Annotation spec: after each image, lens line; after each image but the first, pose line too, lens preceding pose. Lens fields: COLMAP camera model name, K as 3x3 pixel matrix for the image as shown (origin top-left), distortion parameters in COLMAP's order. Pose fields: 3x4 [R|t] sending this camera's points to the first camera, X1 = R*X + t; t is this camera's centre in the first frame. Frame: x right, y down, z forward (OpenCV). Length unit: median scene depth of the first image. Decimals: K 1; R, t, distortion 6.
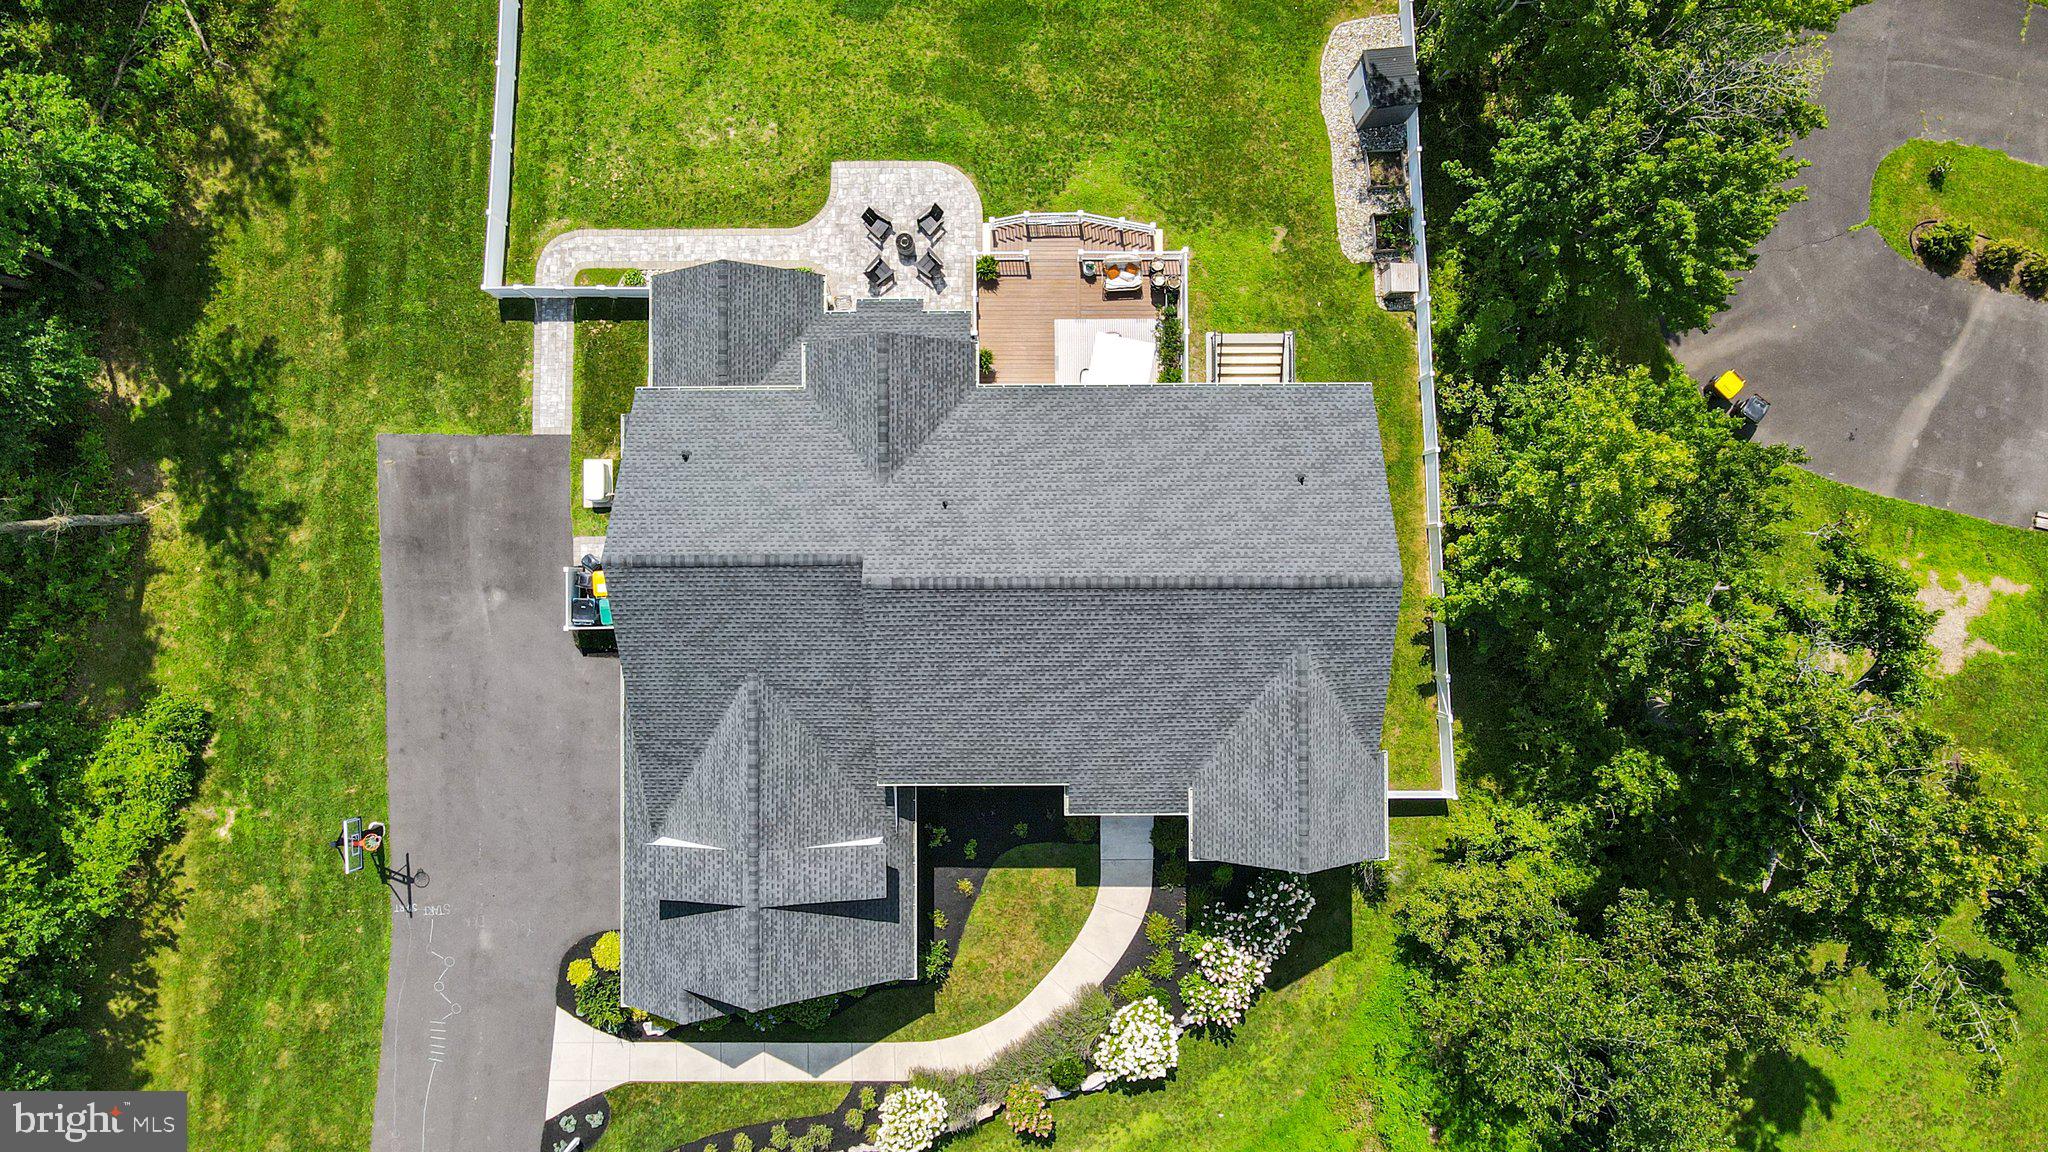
lens RADIAL K [[1542.7, 0, 1028.8], [0, 1542.7, 569.5], [0, 0, 1]] dist [-0.003747, 0.050266]
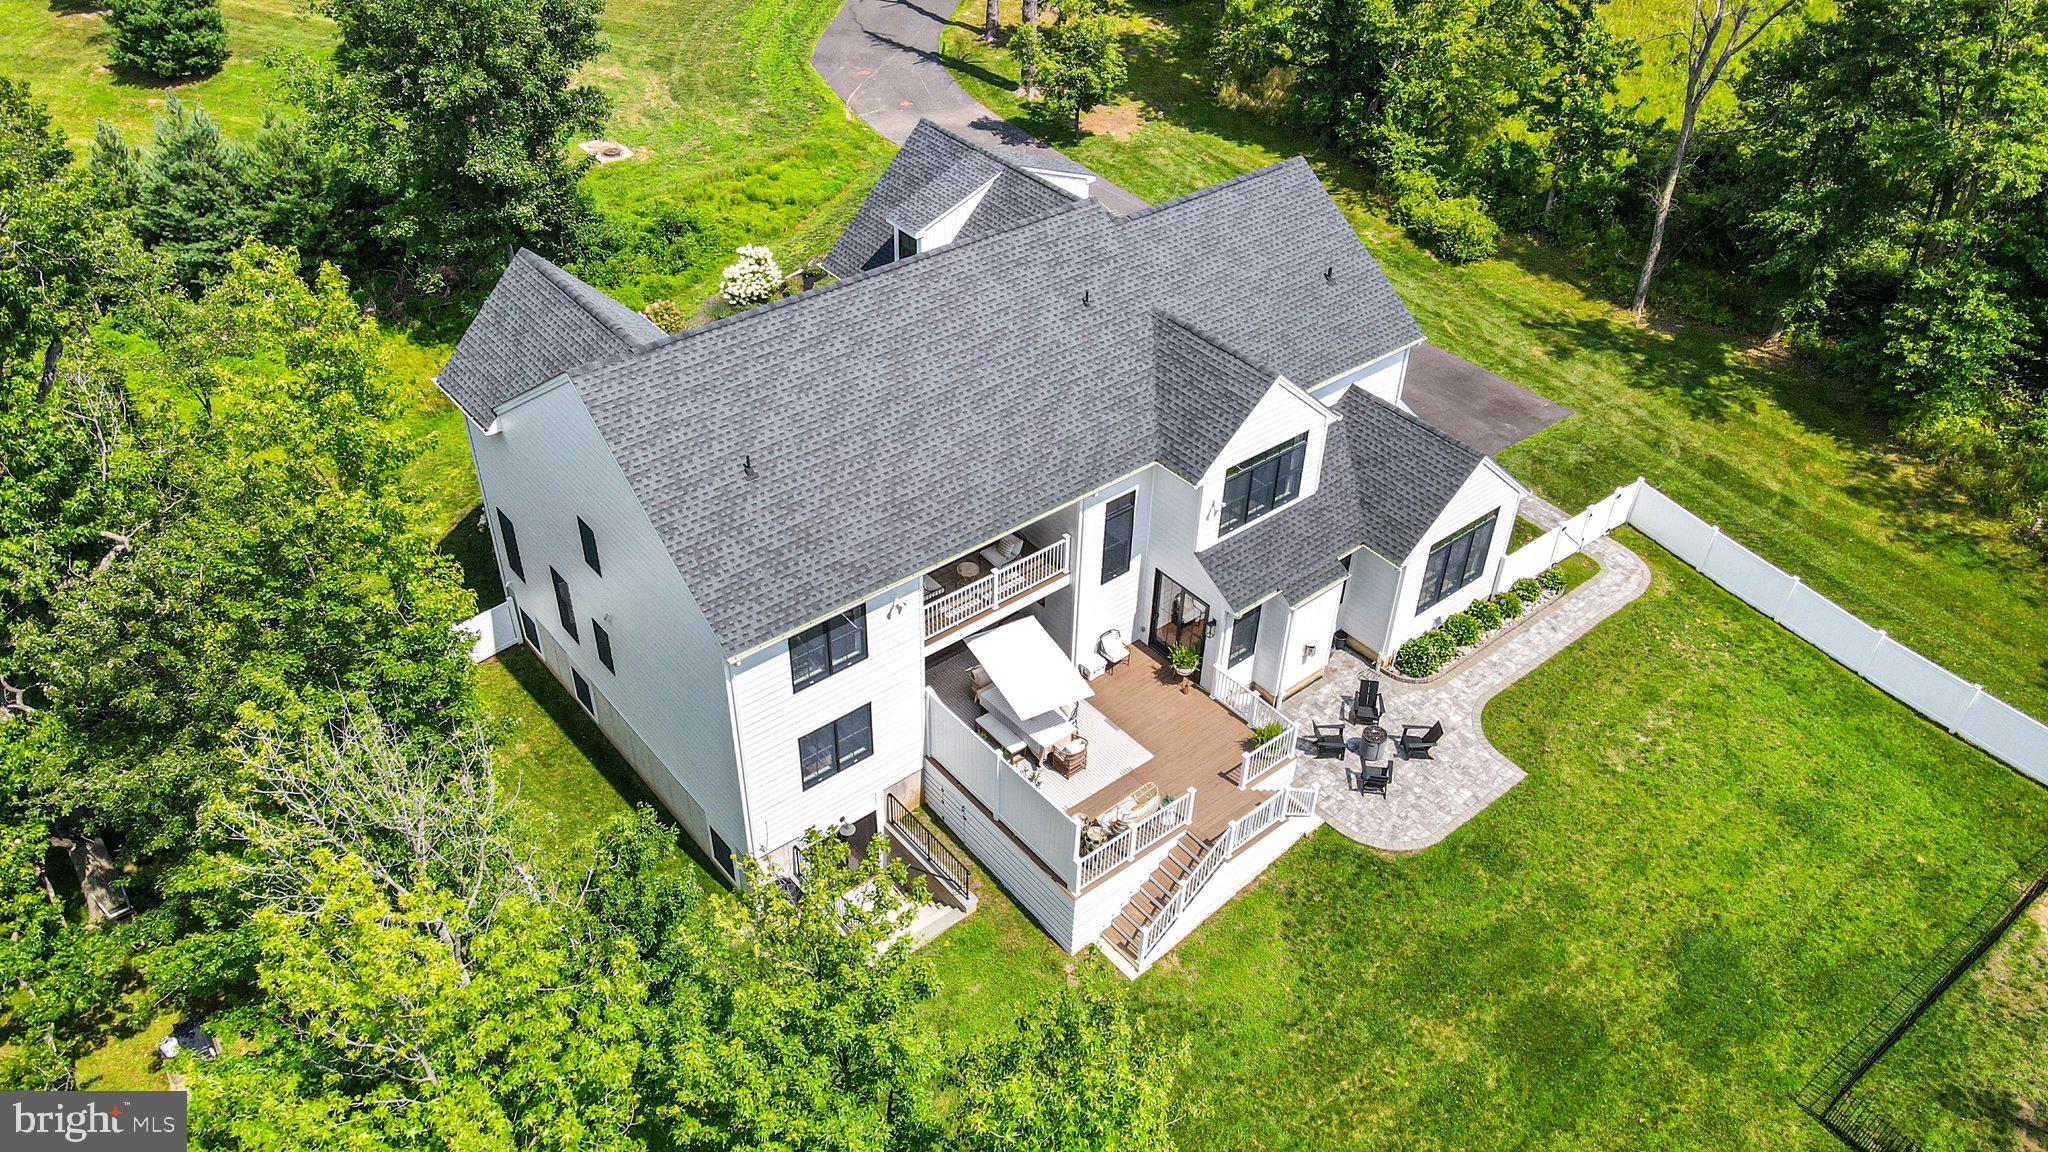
lens RADIAL K [[1503.6, 0, 1024.0], [0, 1503.6, 576.0], [0, 0, 1]] dist [-0.000138, 0.024102]
pose [[-0.775042, 0.383797, -0.502006, 0.379813], [-0.631894, -0.476274, 0.611451, -0.506011], [-0.004419, 0.791115, 0.611652, 0.495424]]
